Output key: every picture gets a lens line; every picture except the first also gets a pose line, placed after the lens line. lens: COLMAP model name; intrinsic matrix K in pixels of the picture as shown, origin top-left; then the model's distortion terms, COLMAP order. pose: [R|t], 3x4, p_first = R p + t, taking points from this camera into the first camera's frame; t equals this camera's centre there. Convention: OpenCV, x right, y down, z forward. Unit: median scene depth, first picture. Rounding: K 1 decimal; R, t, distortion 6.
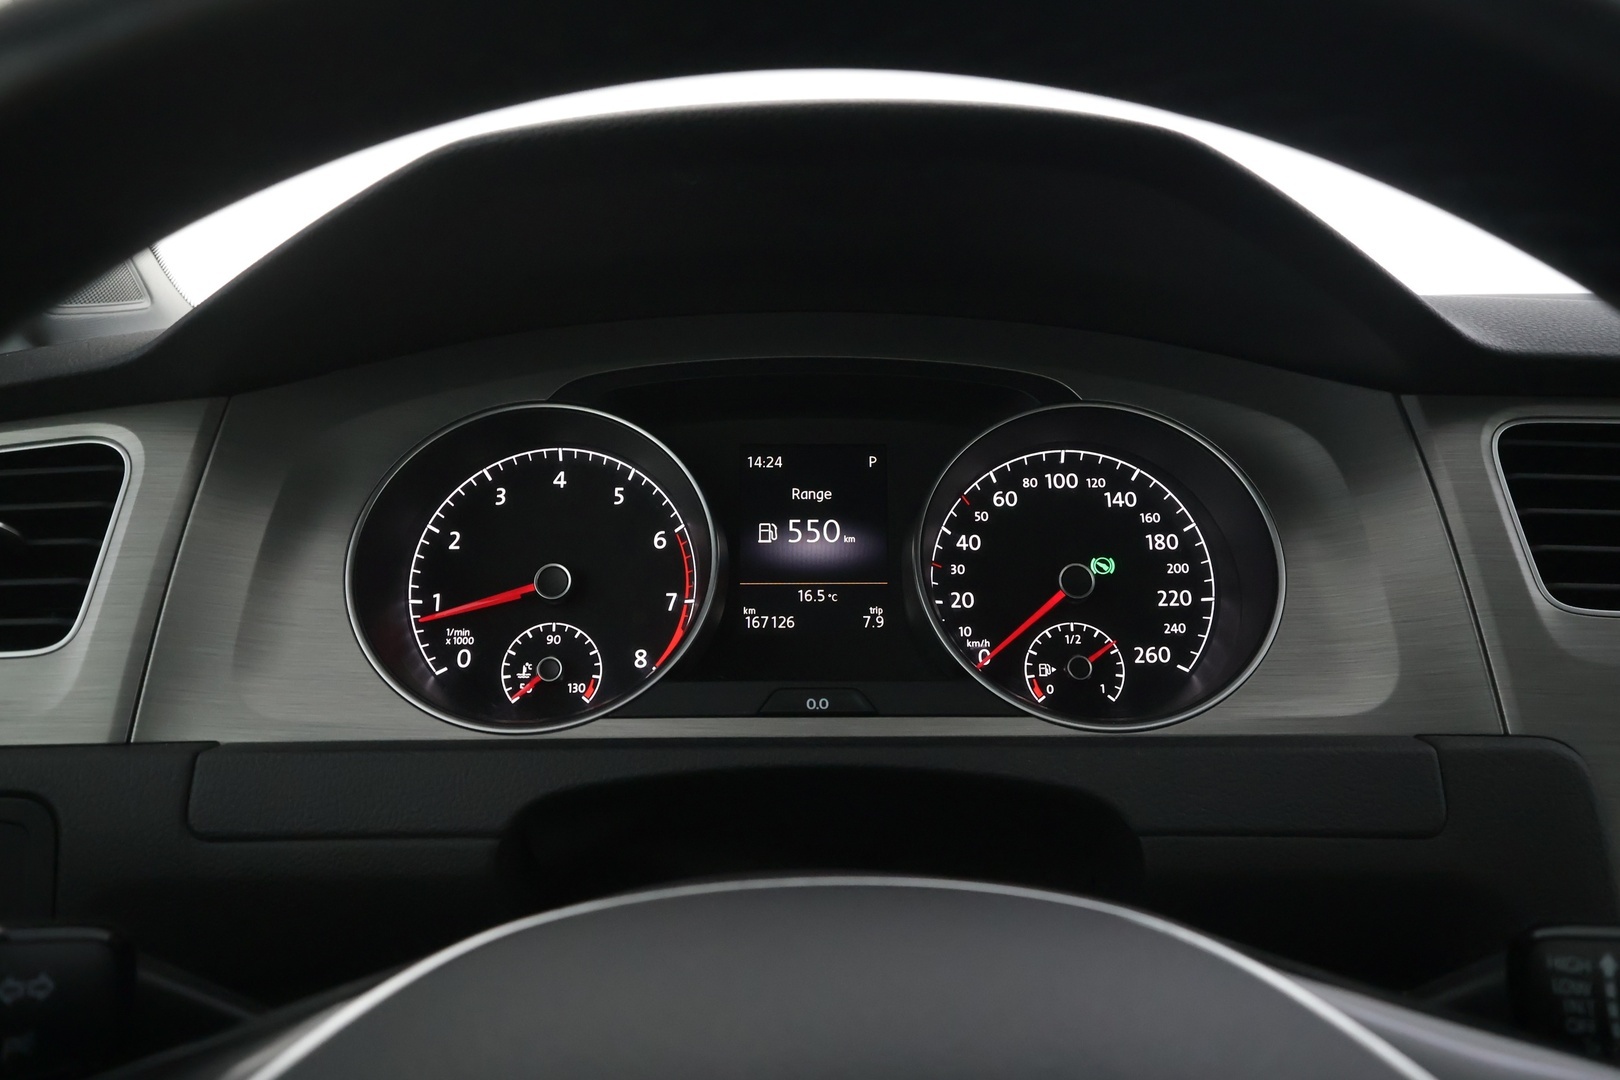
lens RADIAL K [[1265.5, 0, 815.1], [0, 1265.5, 539.6], [0, 0, 1]] dist [-0.005382, 0.010258]
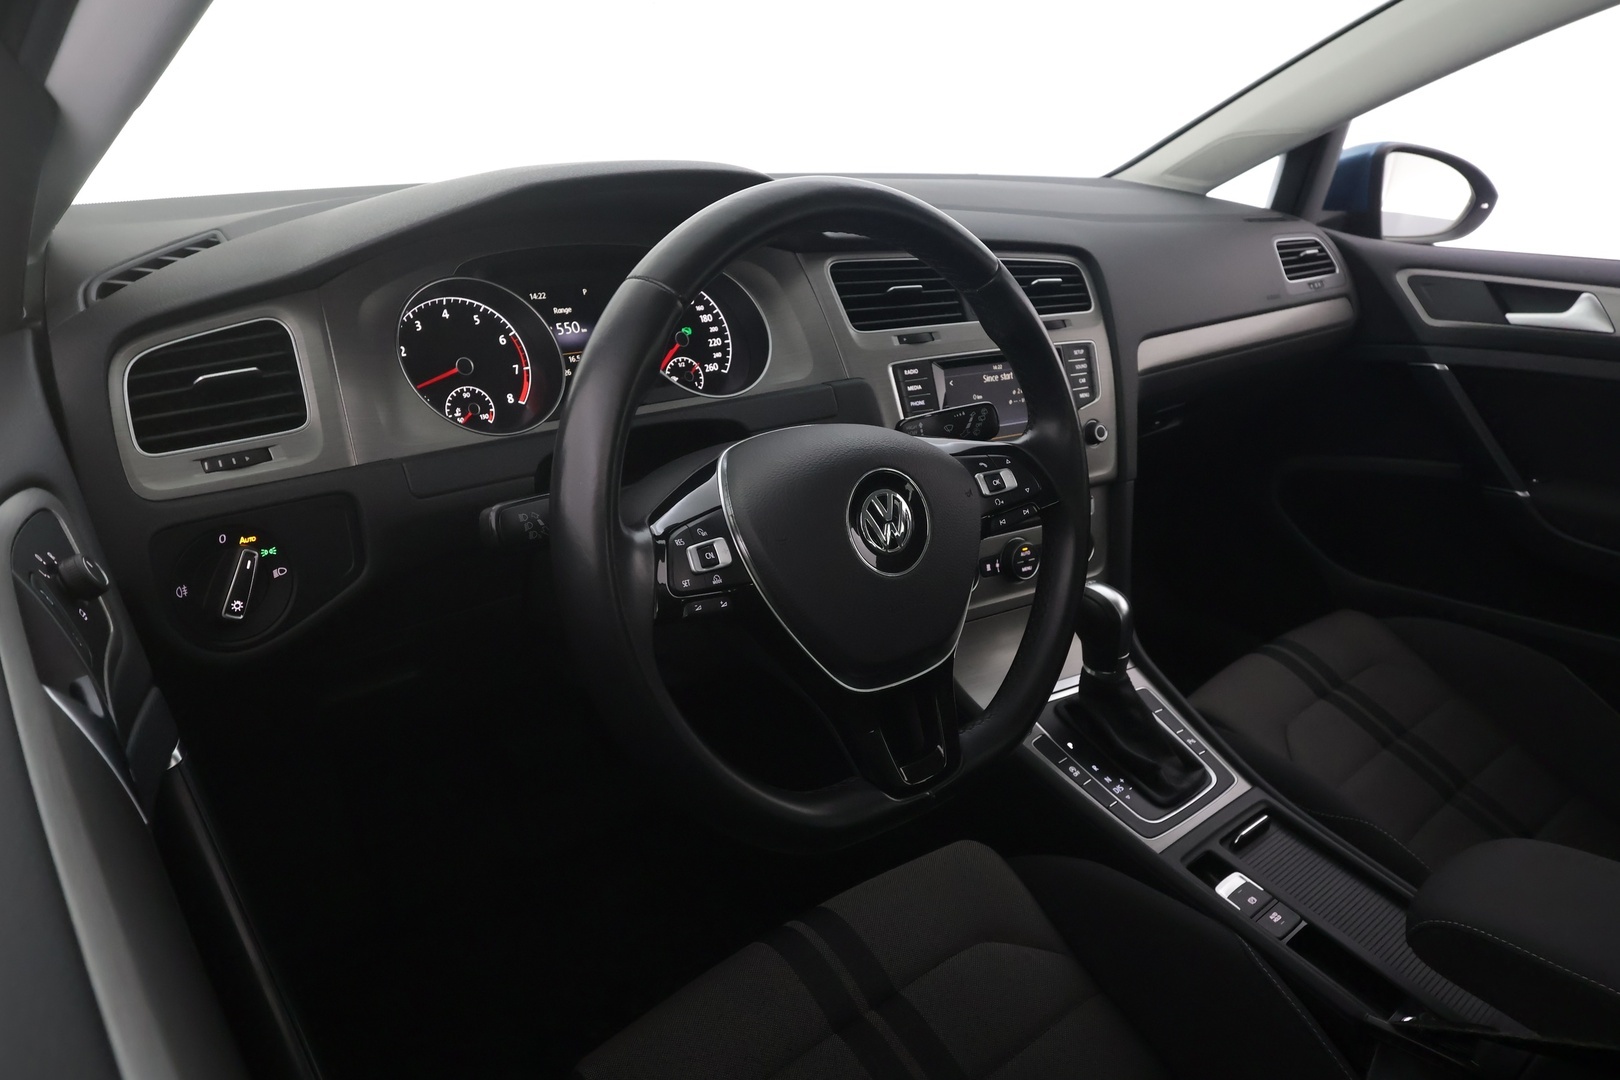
lens RADIAL K [[1041.2, 0, 799.0], [0, 1041.2, 547.4], [0, 0, 1]] dist [-0.007841, -0.000361]
pose [[0.781045, -0.220475, 0.584260, -0.825272], [0.067256, 0.959859, 0.272302, -0.106031], [-0.620842, -0.173385, 0.764521, -0.661856]]
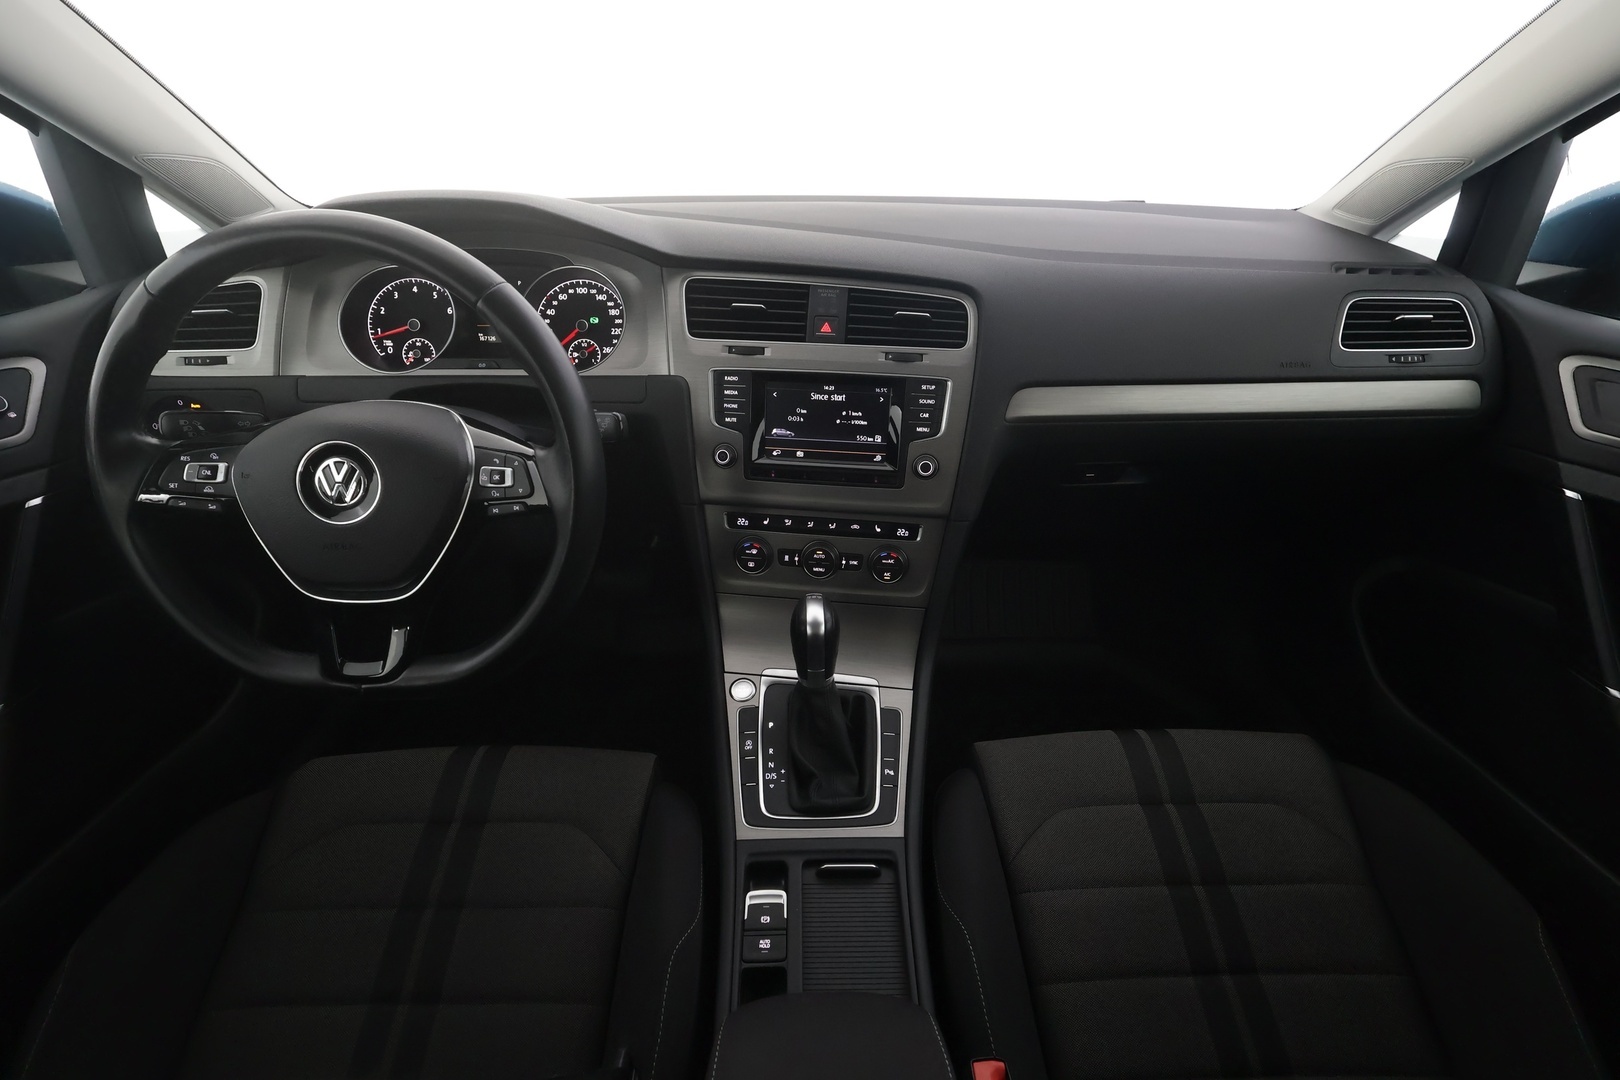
lens RADIAL K [[746.7, 0, 812.5], [0, 746.7, 541.3], [0, 0, 1]] dist [-0.002593, 0.001500]
pose [[0.999903, 0.001451, 0.013827, 0.751408], [-0.006270, 0.934722, 0.355323, -0.128183], [-0.012409, -0.355376, 0.934641, -0.925705]]
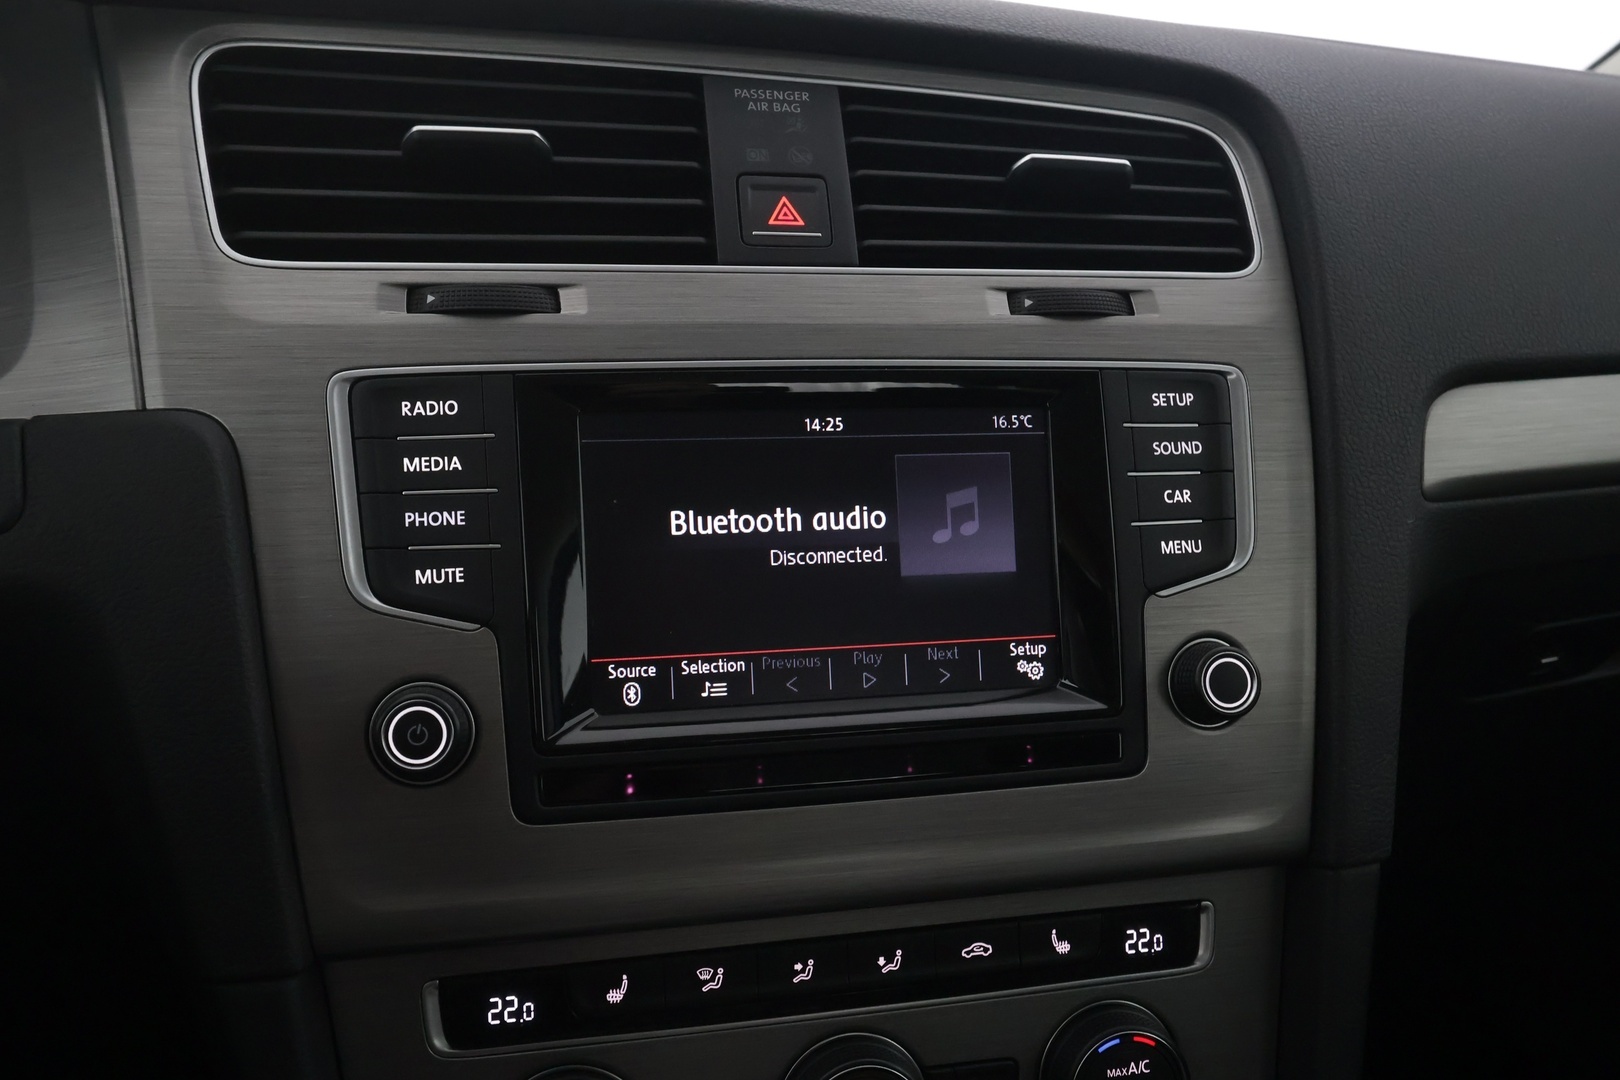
lens RADIAL K [[1265.5, 0, 813.7], [0, 1265.5, 536.9], [0, 0, 1]] dist [-0.005382, 0.010258]
pose [[0.939056, -0.067211, 0.337130, 0.549122], [0.030154, 0.993025, 0.113980, 0.127188], [-0.342439, -0.096867, 0.934533, 0.069644]]
